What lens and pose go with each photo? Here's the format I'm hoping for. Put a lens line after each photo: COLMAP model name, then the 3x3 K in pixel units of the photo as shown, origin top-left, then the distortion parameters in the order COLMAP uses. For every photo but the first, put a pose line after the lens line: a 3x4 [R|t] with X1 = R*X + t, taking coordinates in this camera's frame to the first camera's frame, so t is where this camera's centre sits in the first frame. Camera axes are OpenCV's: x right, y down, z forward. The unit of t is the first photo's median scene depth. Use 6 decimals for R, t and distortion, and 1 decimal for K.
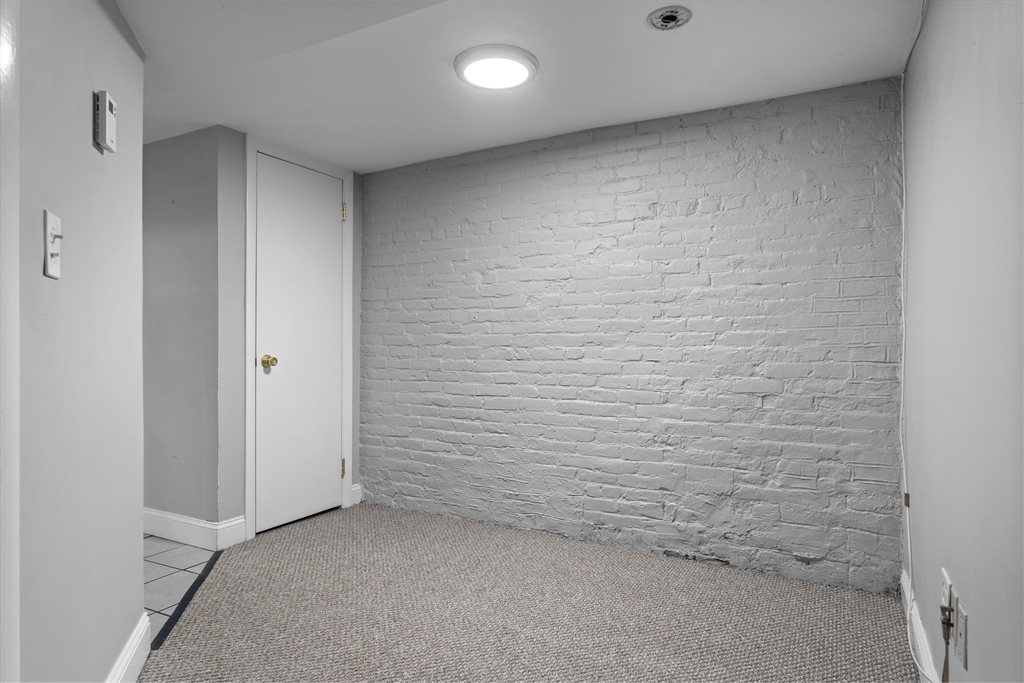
lens RADIAL K [[611.7, 0, 512.8], [0, 611.7, 341.2], [0, 0, 1]] dist [-0.003912, -0.000007]
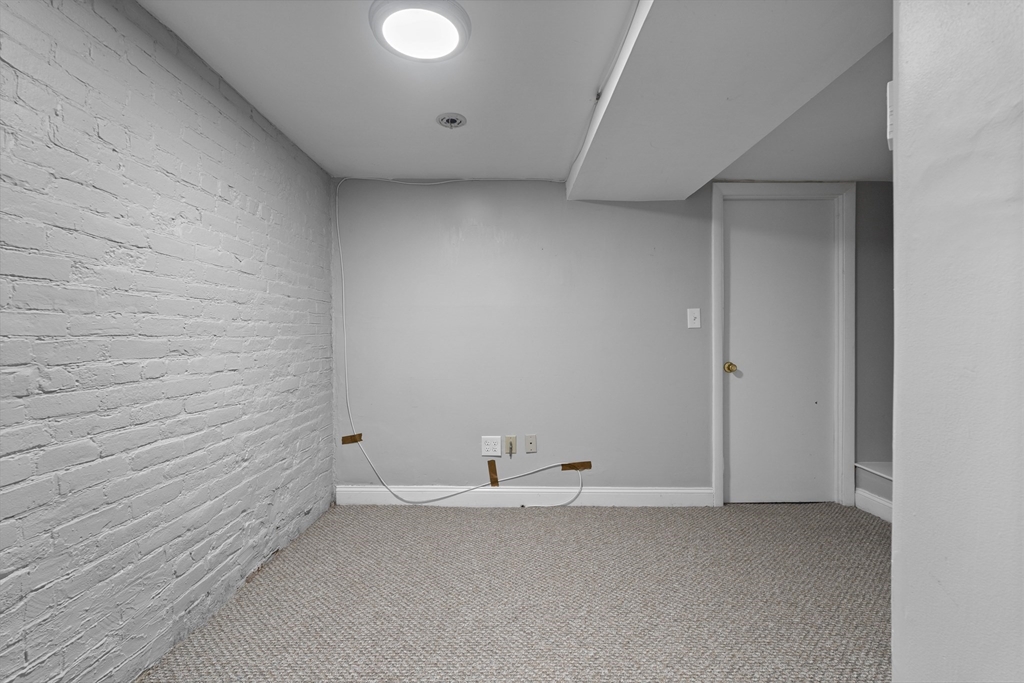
lens RADIAL K [[455.0, 0, 513.2], [0, 455.0, 343.0], [0, 0, 1]] dist [0.005530, 0.001197]
pose [[-0.477700, -0.009717, 0.878470, -0.505460], [-0.001248, 0.999945, 0.010382, -0.012784], [-0.878522, 0.003863, -0.477686, 0.927865]]
